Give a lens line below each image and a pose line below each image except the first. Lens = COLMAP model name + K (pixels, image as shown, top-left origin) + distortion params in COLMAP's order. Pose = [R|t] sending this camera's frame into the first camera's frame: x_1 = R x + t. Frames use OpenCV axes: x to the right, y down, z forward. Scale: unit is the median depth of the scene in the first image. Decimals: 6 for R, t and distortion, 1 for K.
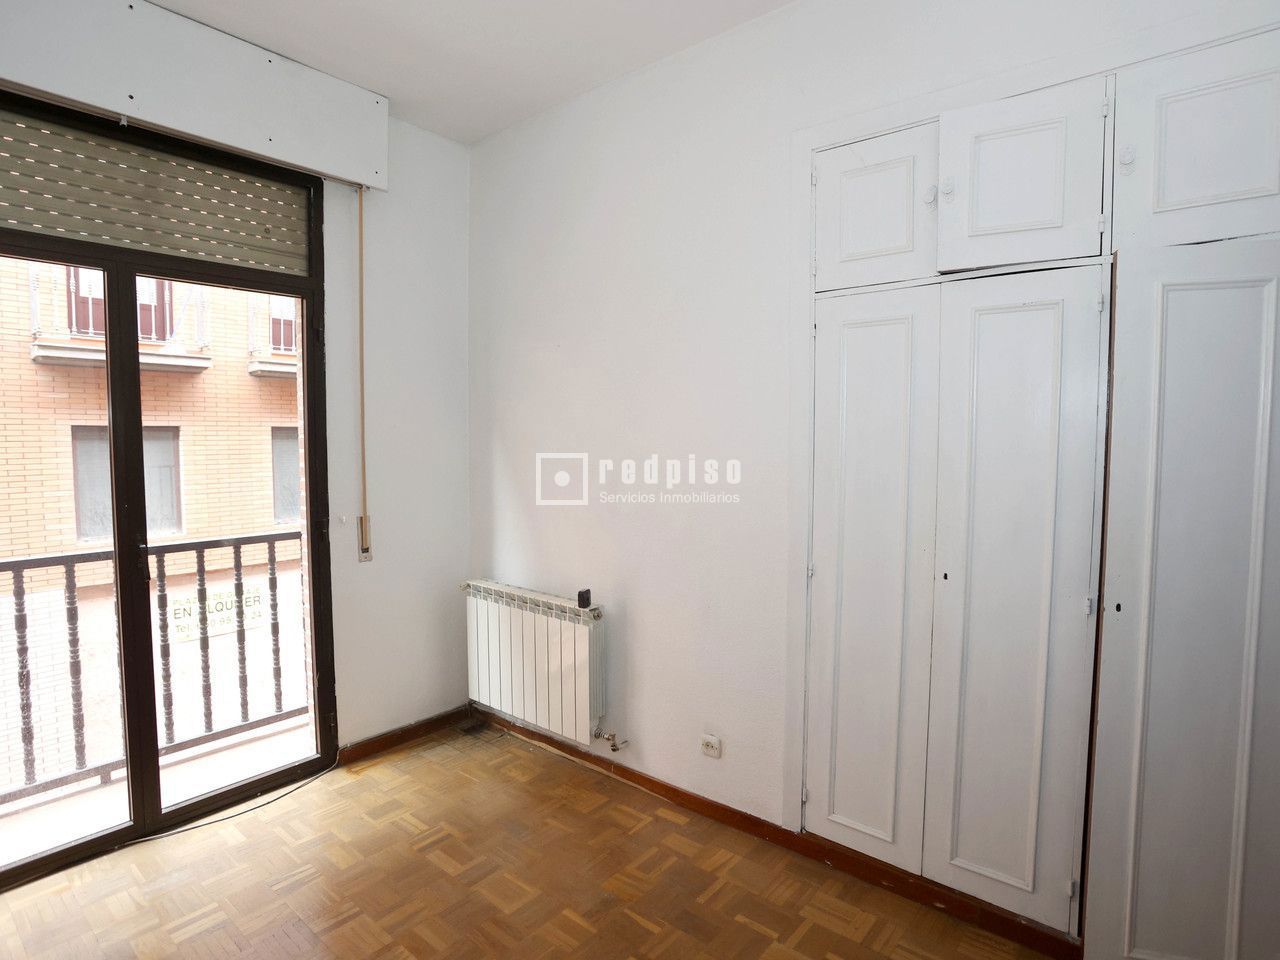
lens RADIAL K [[796.8, 0, 770.9], [0, 796.8, 488.1], [0, 0, 1]] dist [-0.075644, 0.063736]
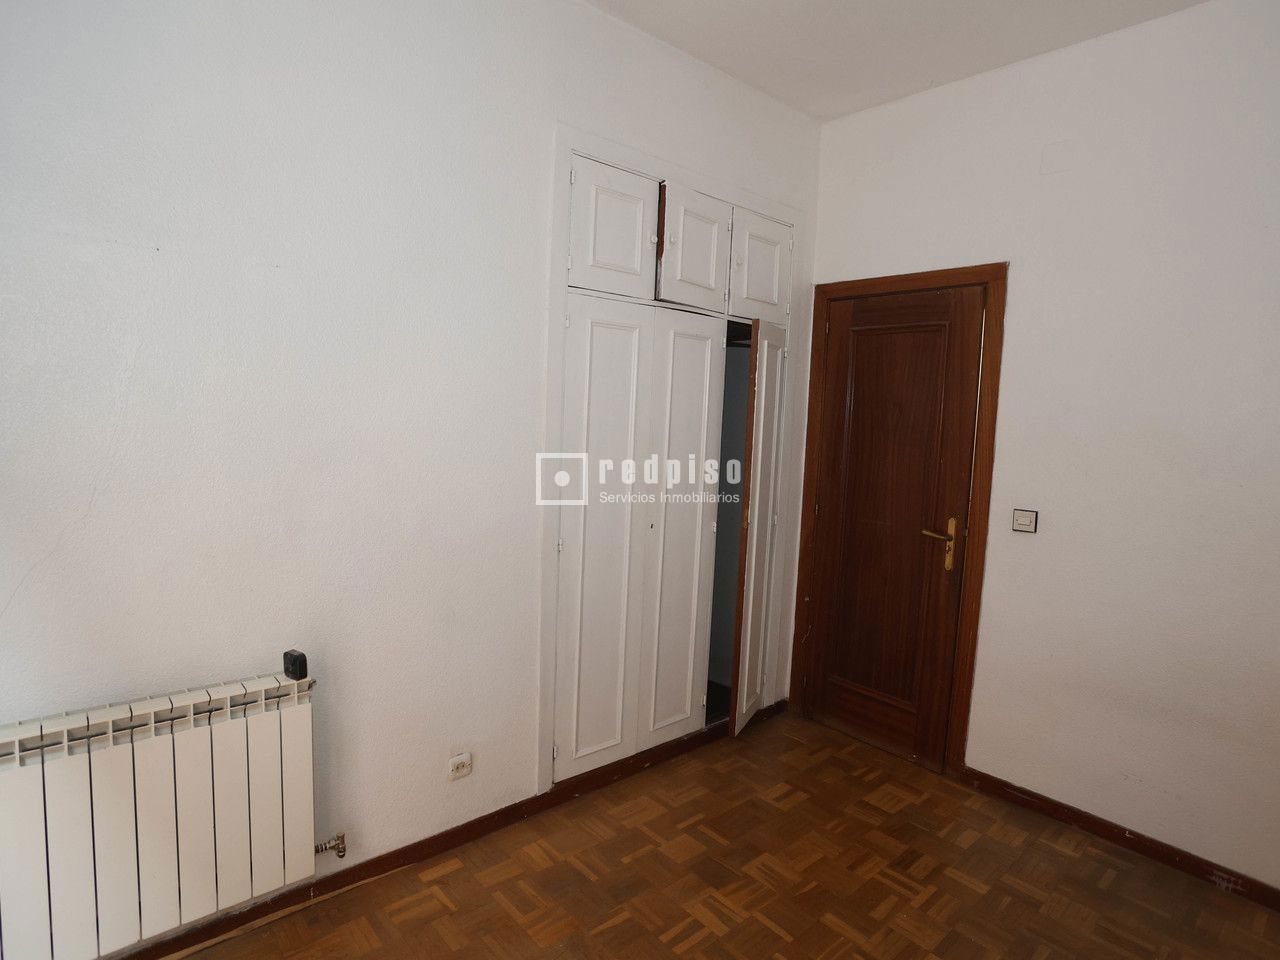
lens RADIAL K [[701.1, 0, 646.3], [0, 701.1, 469.8], [0, 0, 1]] dist [-0.083781, 0.039009]
pose [[0.166786, -0.079690, 0.982767, -0.839223], [0.020641, 0.996792, 0.077324, -0.067199], [-0.985777, 0.007388, 0.167896, 0.716766]]
